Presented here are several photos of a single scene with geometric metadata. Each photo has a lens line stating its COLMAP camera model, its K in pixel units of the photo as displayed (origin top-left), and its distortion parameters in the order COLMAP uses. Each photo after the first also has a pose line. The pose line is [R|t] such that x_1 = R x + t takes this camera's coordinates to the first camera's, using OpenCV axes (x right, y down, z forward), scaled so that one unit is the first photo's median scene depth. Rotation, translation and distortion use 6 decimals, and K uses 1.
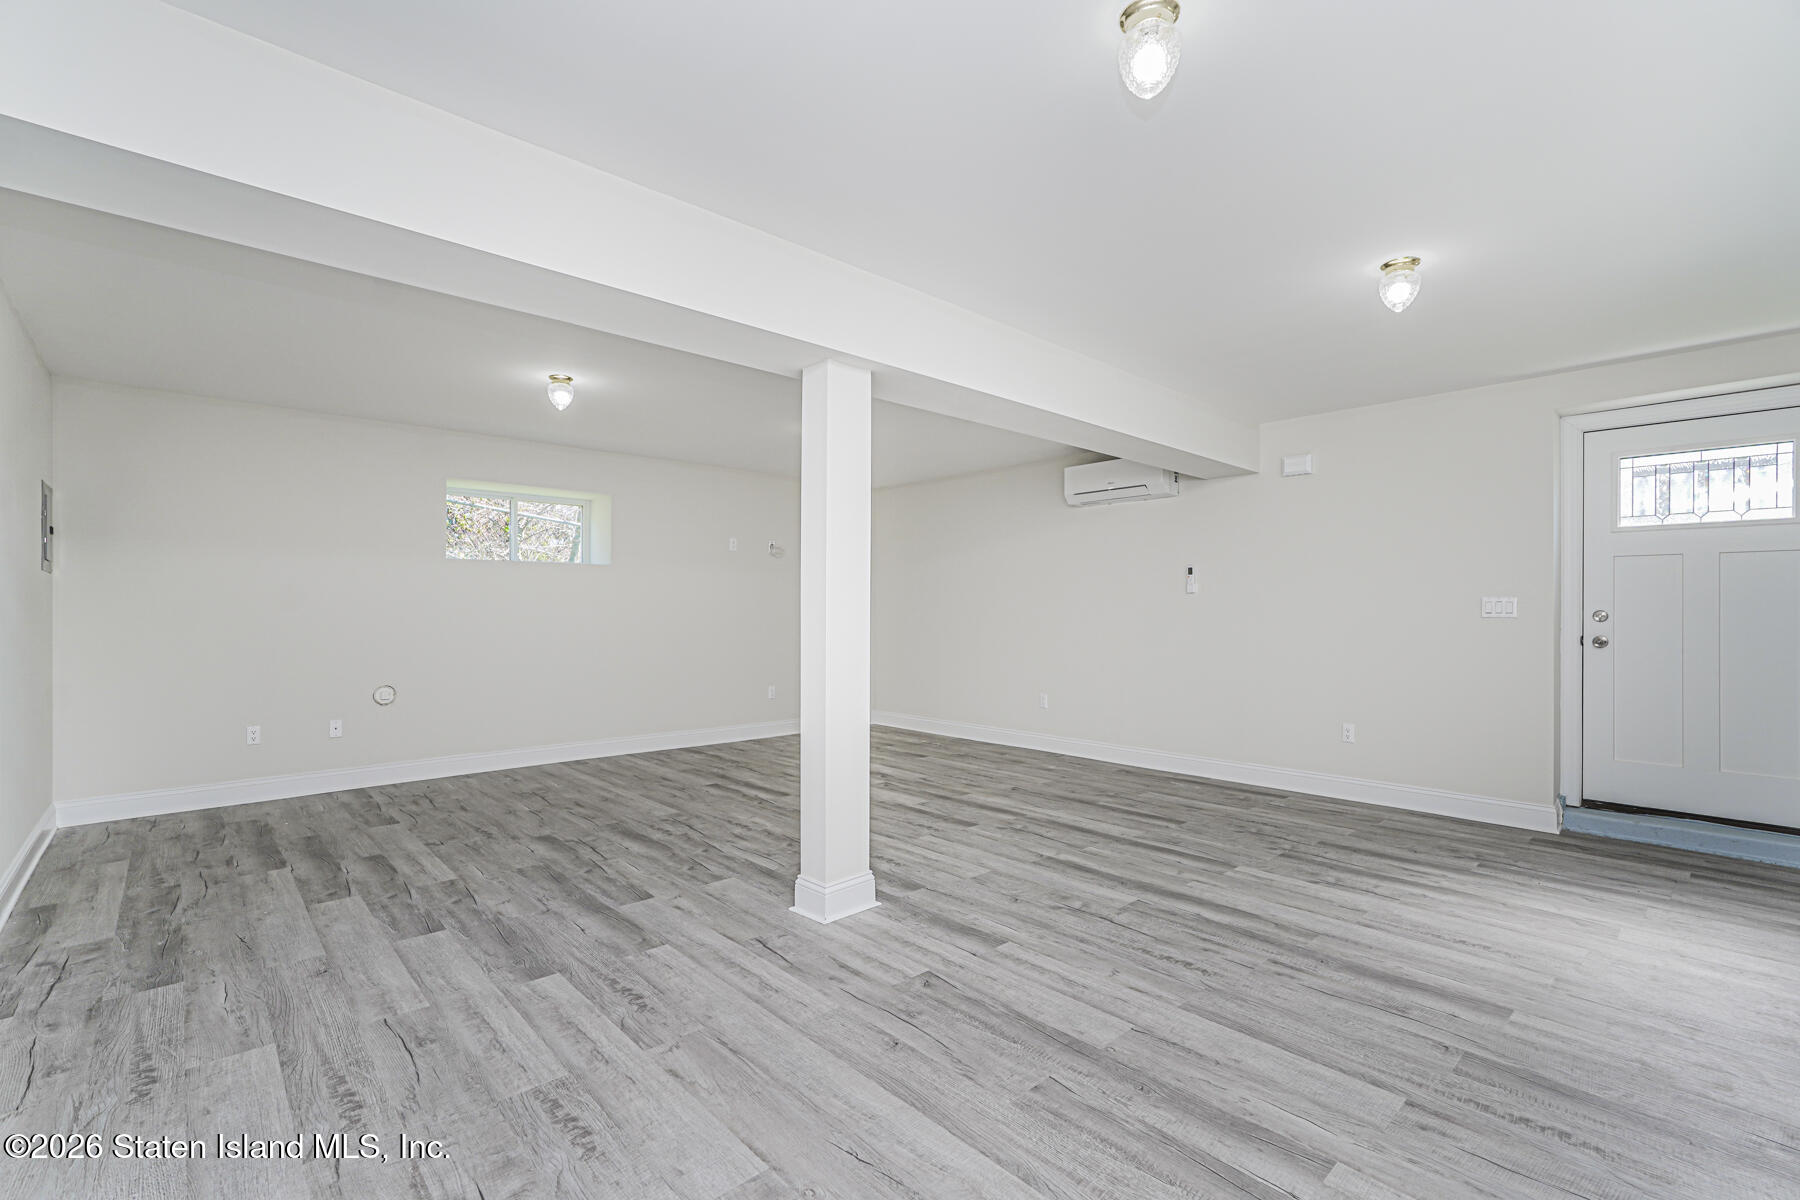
lens RADIAL K [[792.8, 0, 900.4], [0, 792.8, 606.1], [0, 0, 1]] dist [-0.012045, 0.006603]
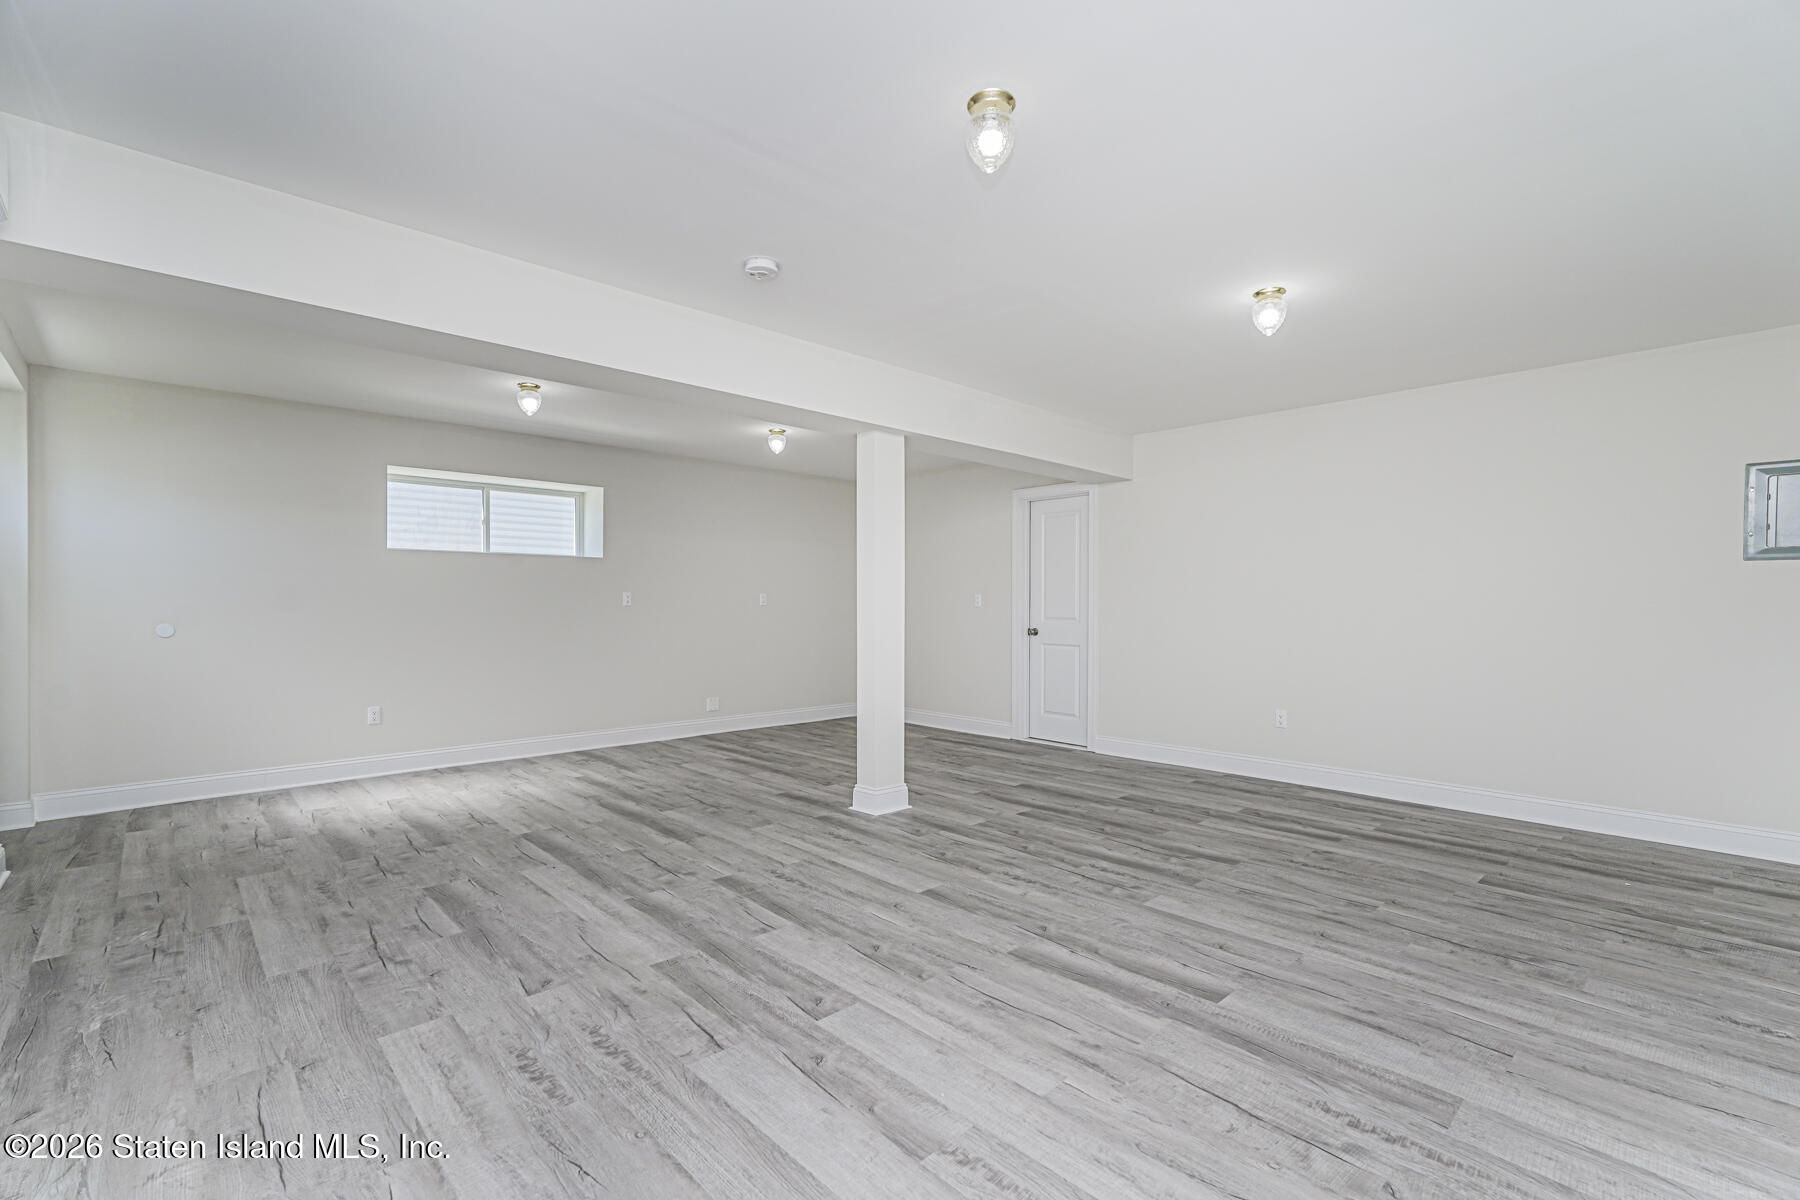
lens RADIAL K [[792.8, 0, 899.9], [0, 792.8, 606.4], [0, 0, 1]] dist [-0.012045, 0.006603]
pose [[-0.999908, -0.001900, -0.013435, -0.078491], [-0.001834, 0.999986, -0.004904, 0.016590], [0.013444, -0.004879, -0.999898, 1.978696]]
